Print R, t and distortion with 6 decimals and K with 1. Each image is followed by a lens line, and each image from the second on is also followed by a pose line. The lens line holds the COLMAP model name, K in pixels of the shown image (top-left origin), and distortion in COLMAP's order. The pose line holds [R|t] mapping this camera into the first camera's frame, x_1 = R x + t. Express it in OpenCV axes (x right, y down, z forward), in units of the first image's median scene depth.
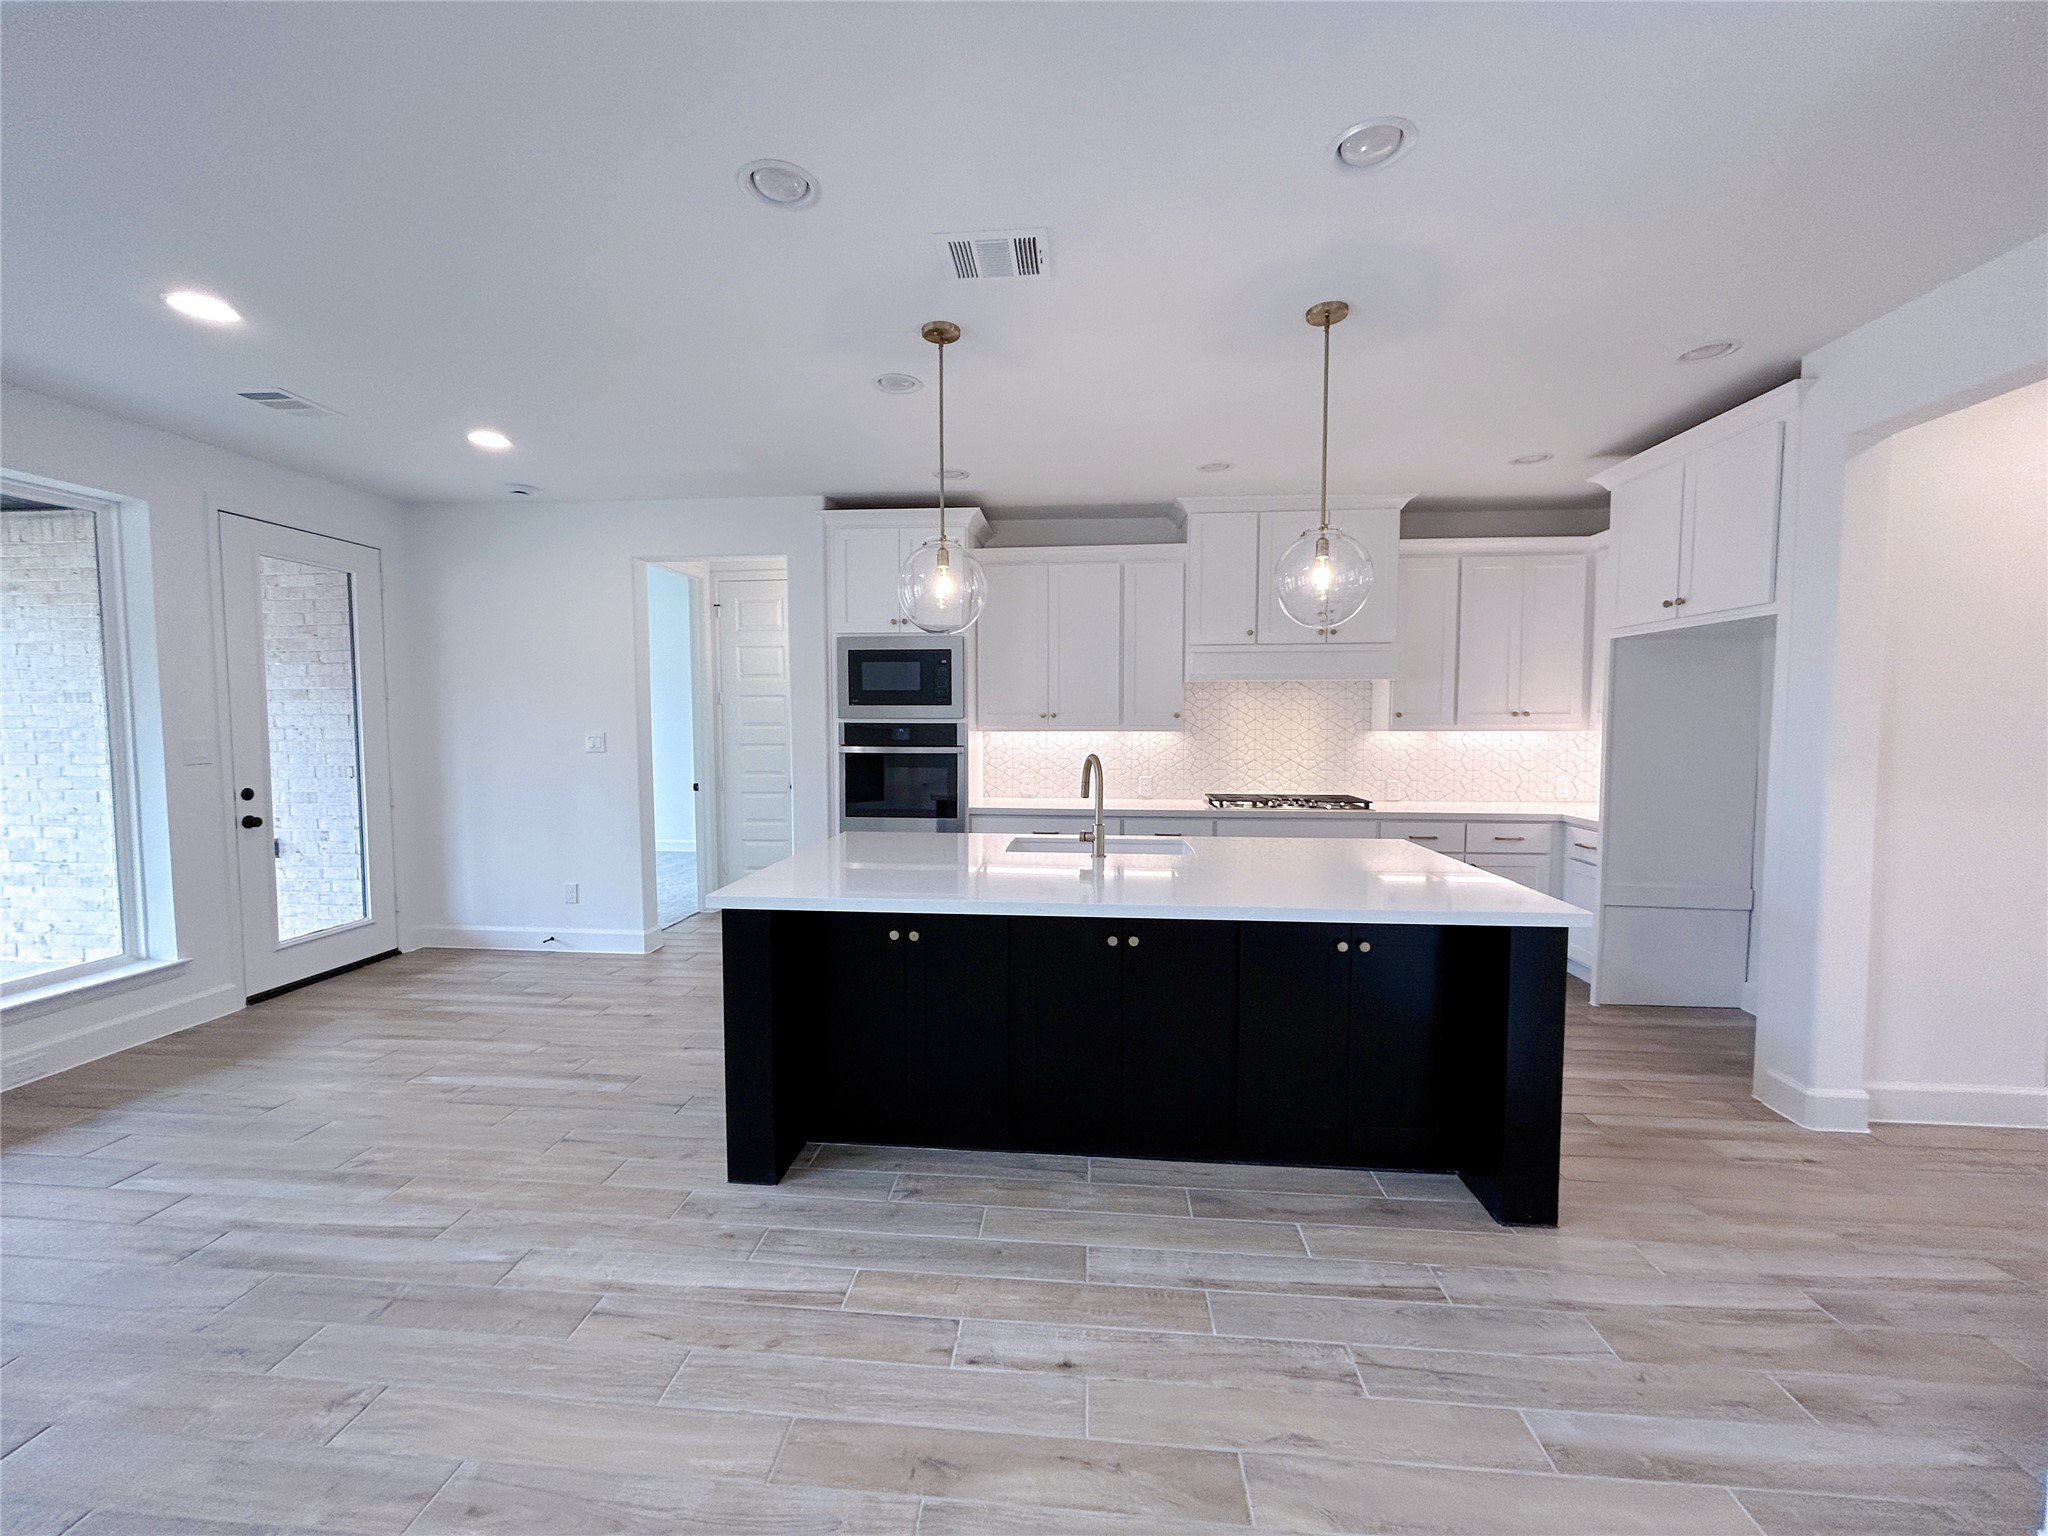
lens RADIAL K [[824.0, 0, 1017.1], [0, 824.0, 771.0], [0, 0, 1]] dist [-0.000208, 0.000051]
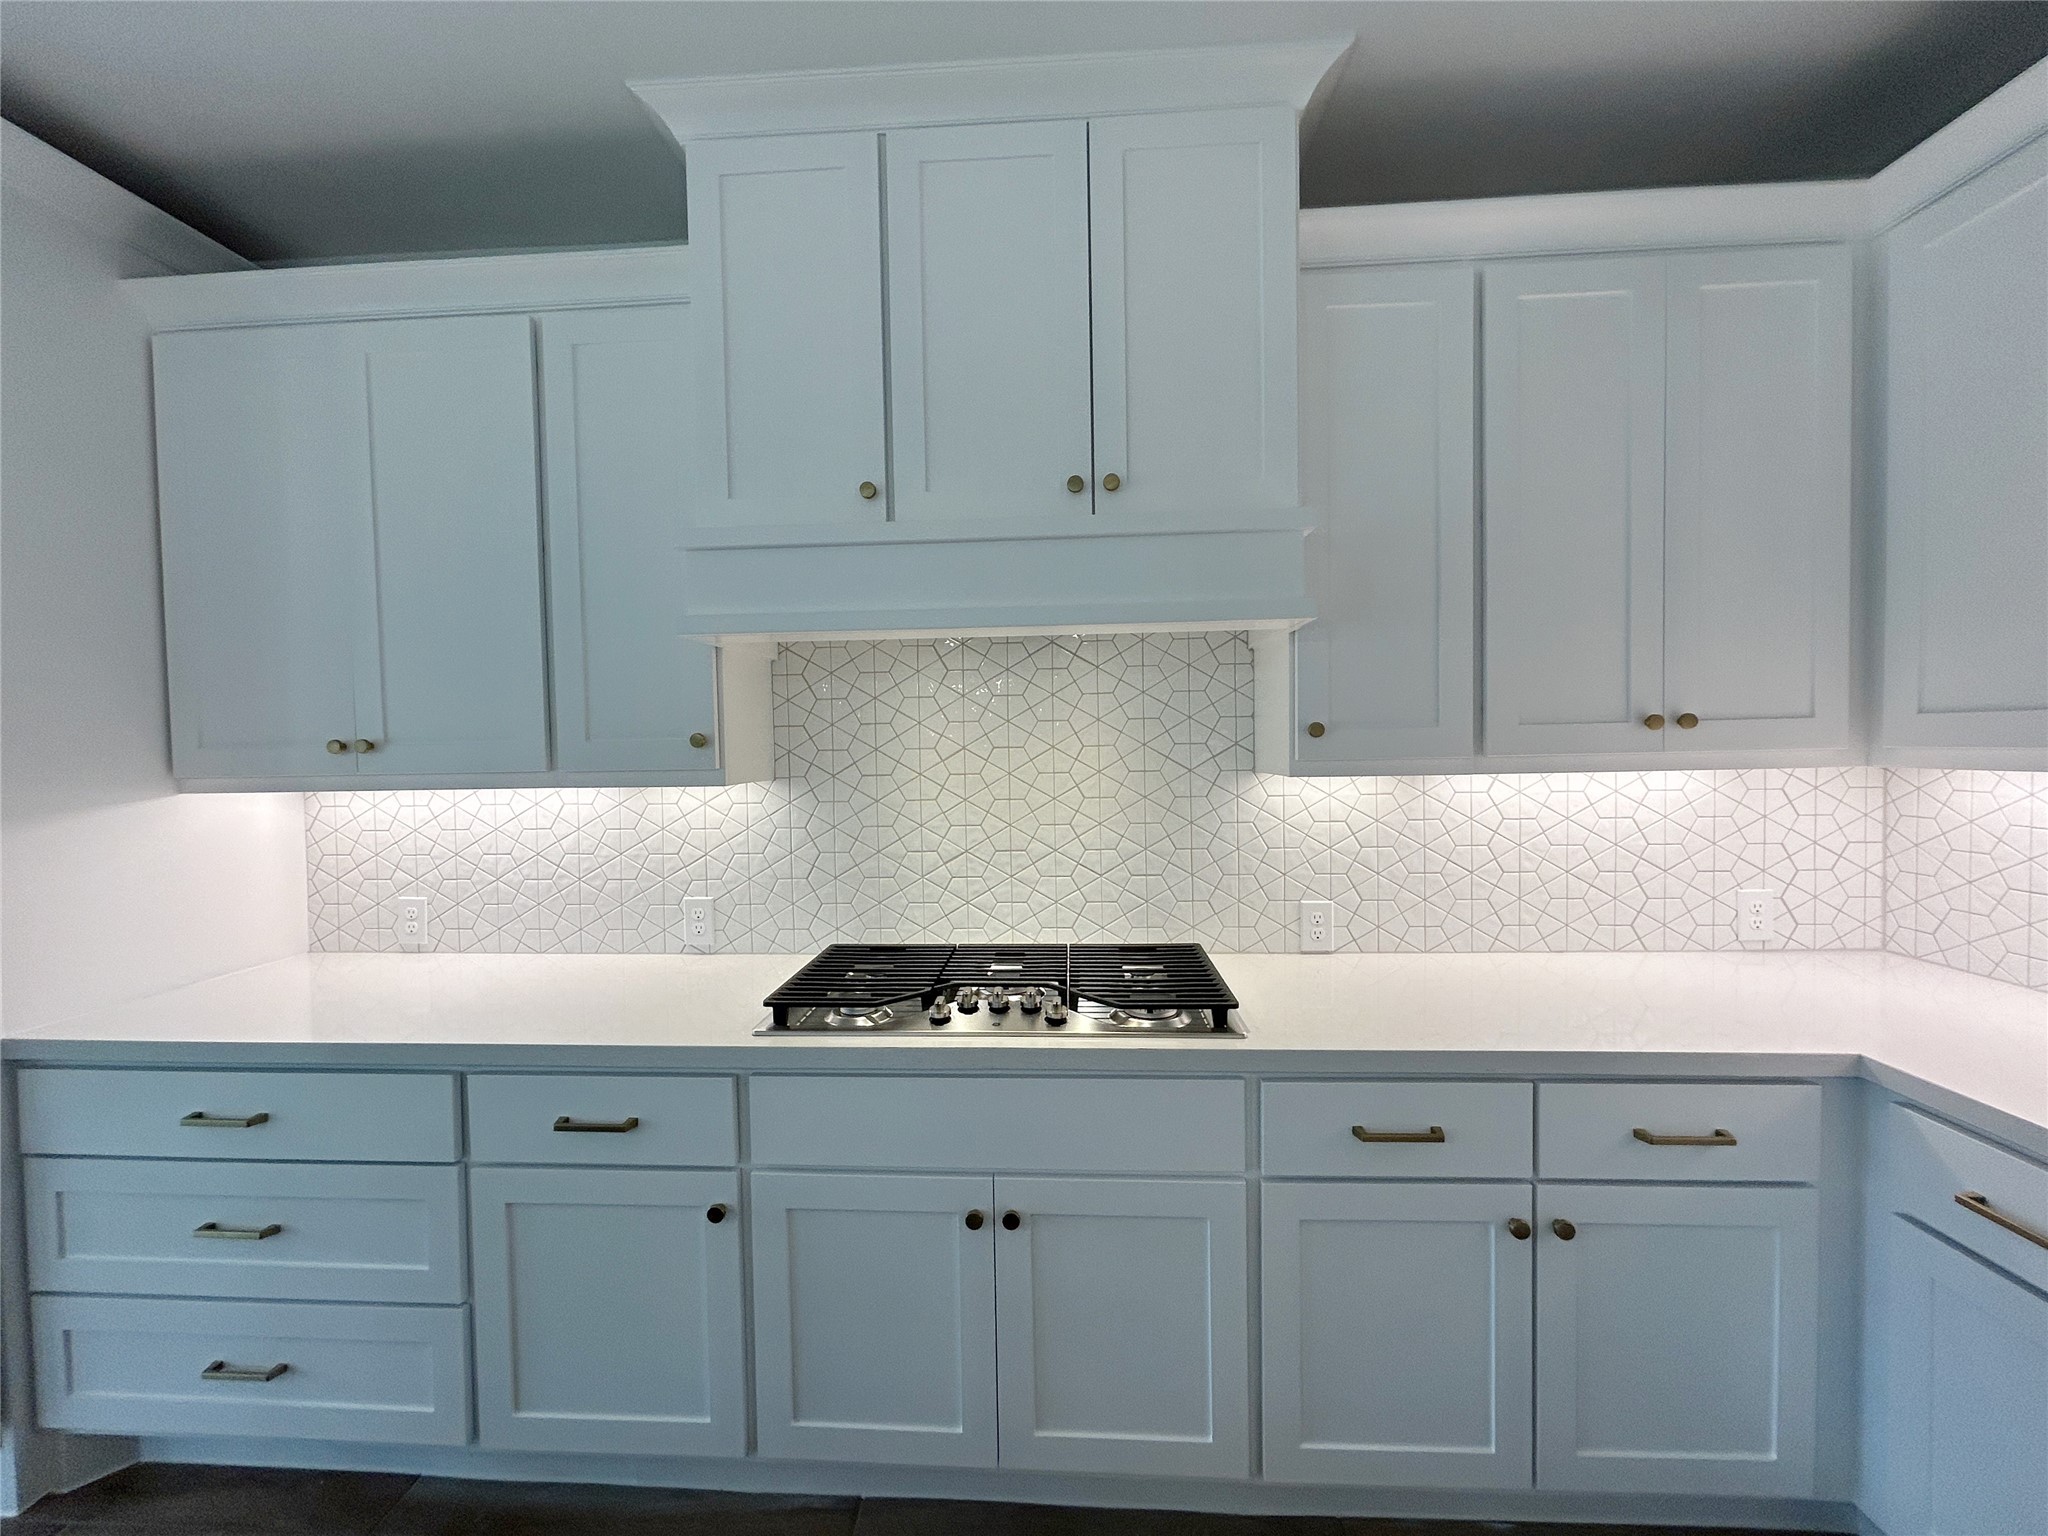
lens RADIAL K [[827.2, 0, 1019.1], [0, 827.2, 766.9], [0, 0, 1]] dist [0.001224, -0.000022]
pose [[0.999387, -0.017787, 0.030140, 0.339230], [0.018762, 0.999300, -0.032378, -0.045267], [-0.029543, 0.032923, 0.999021, 0.680659]]
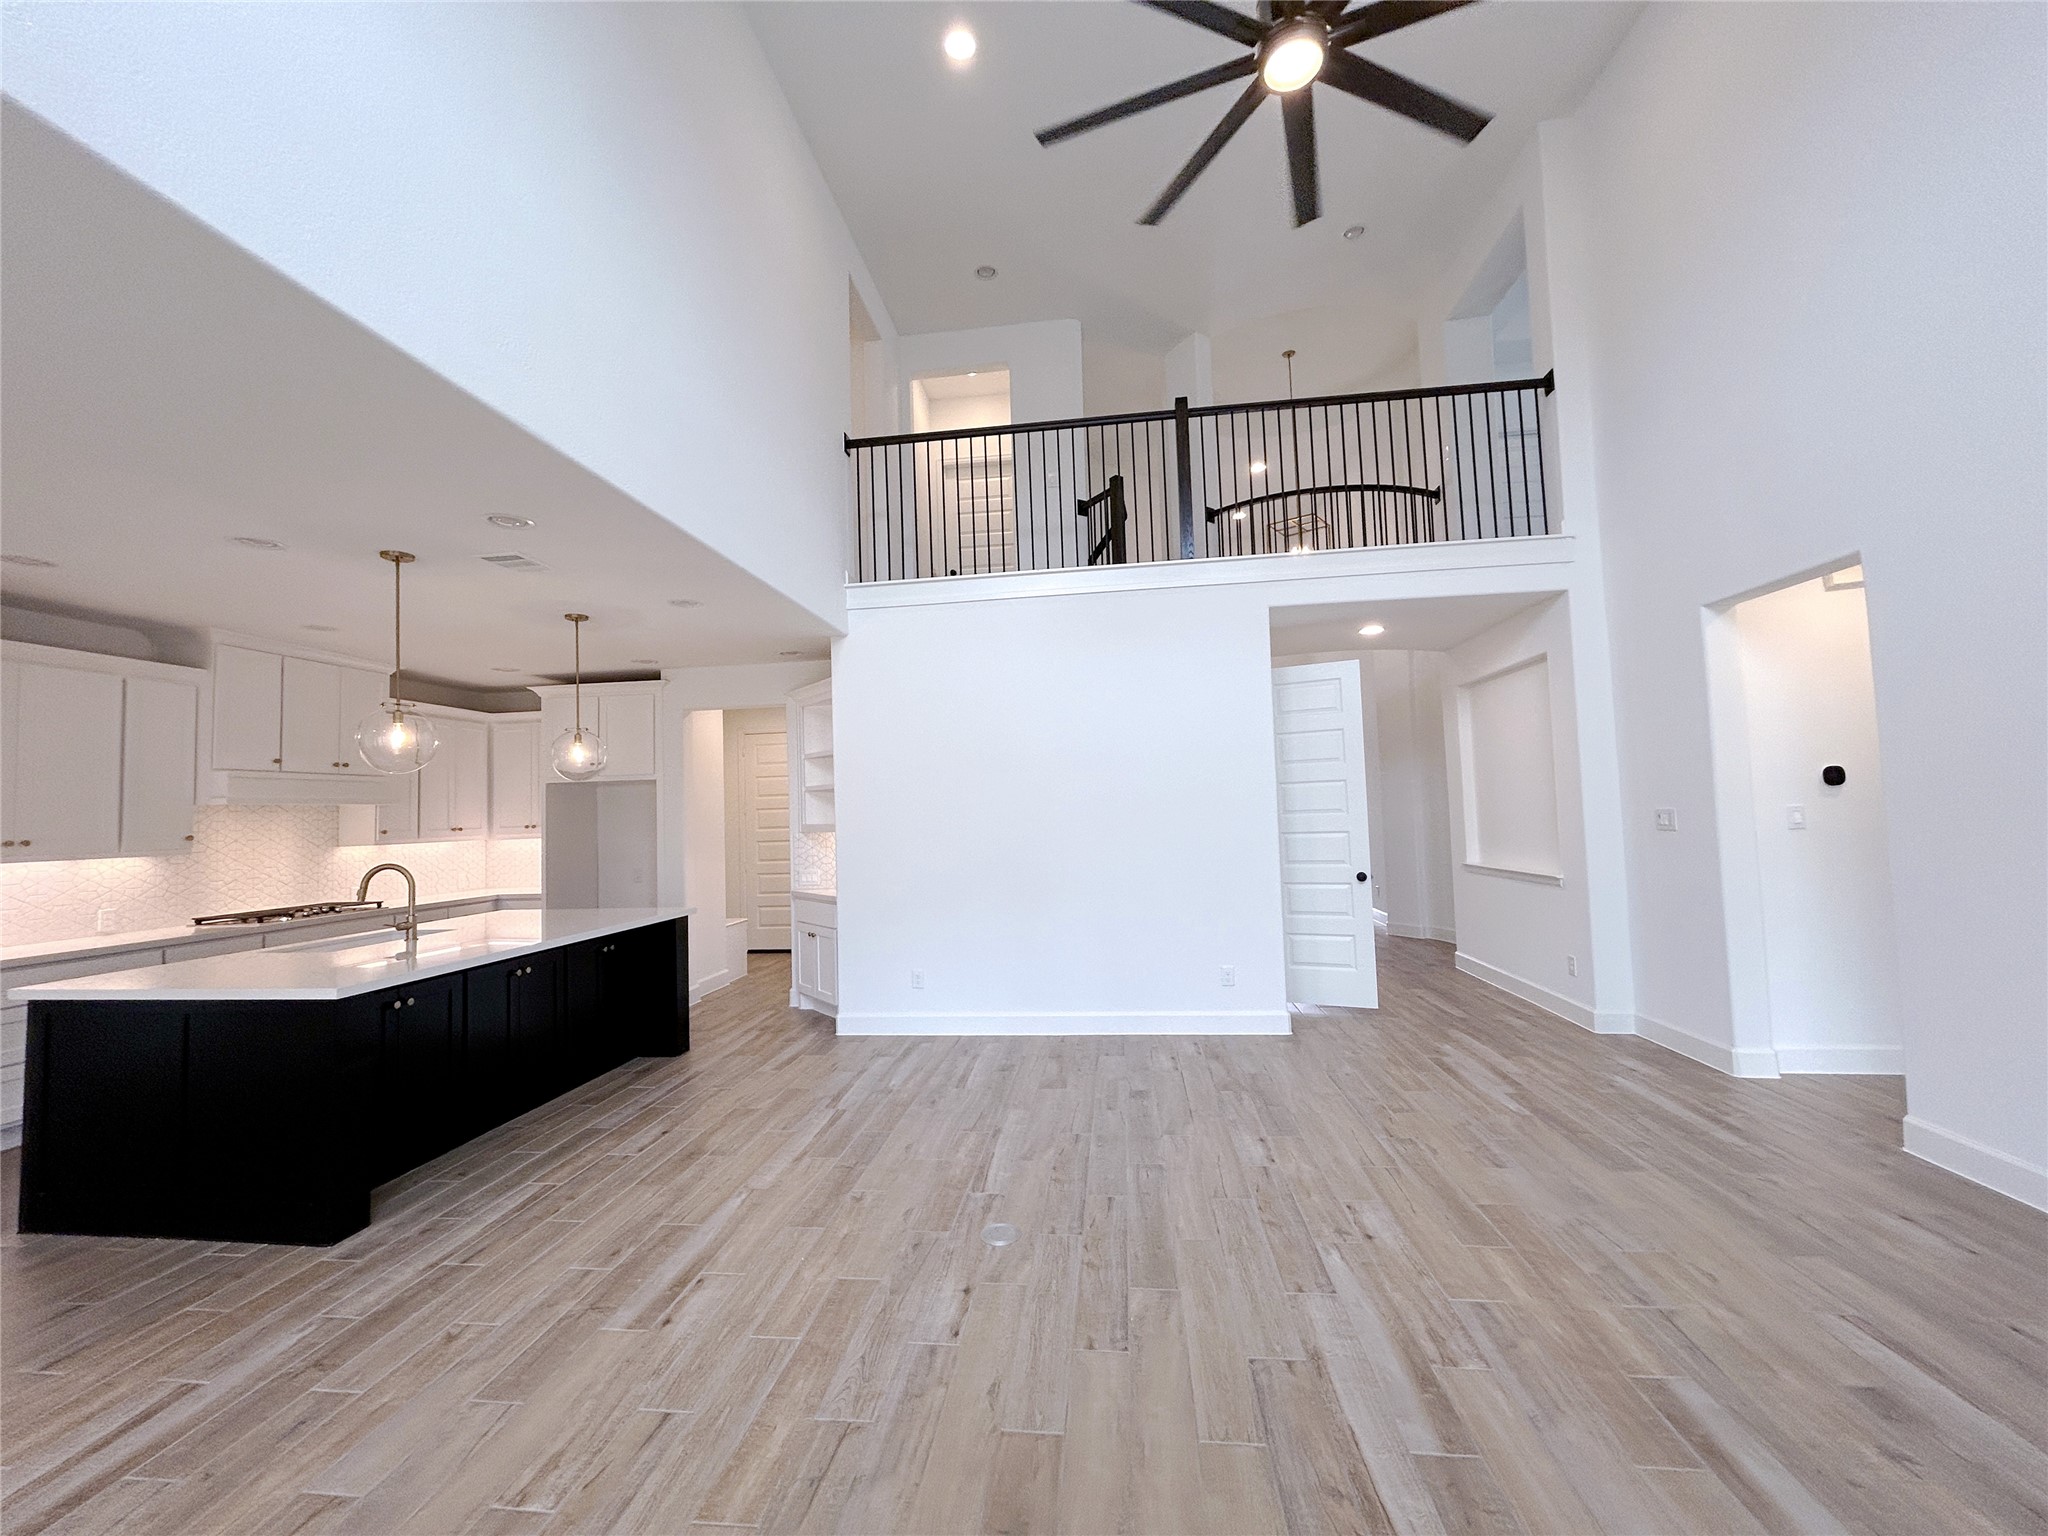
lens RADIAL K [[821.1, 0, 1018.6], [0, 821.1, 768.8], [0, 0, 1]] dist [-0.004793, -0.000046]
pose [[0.034840, 0.052348, 0.998021, -0.793879], [0.094419, 0.993988, -0.055433, -0.002606], [-0.994923, 0.096164, 0.029687, -0.023411]]
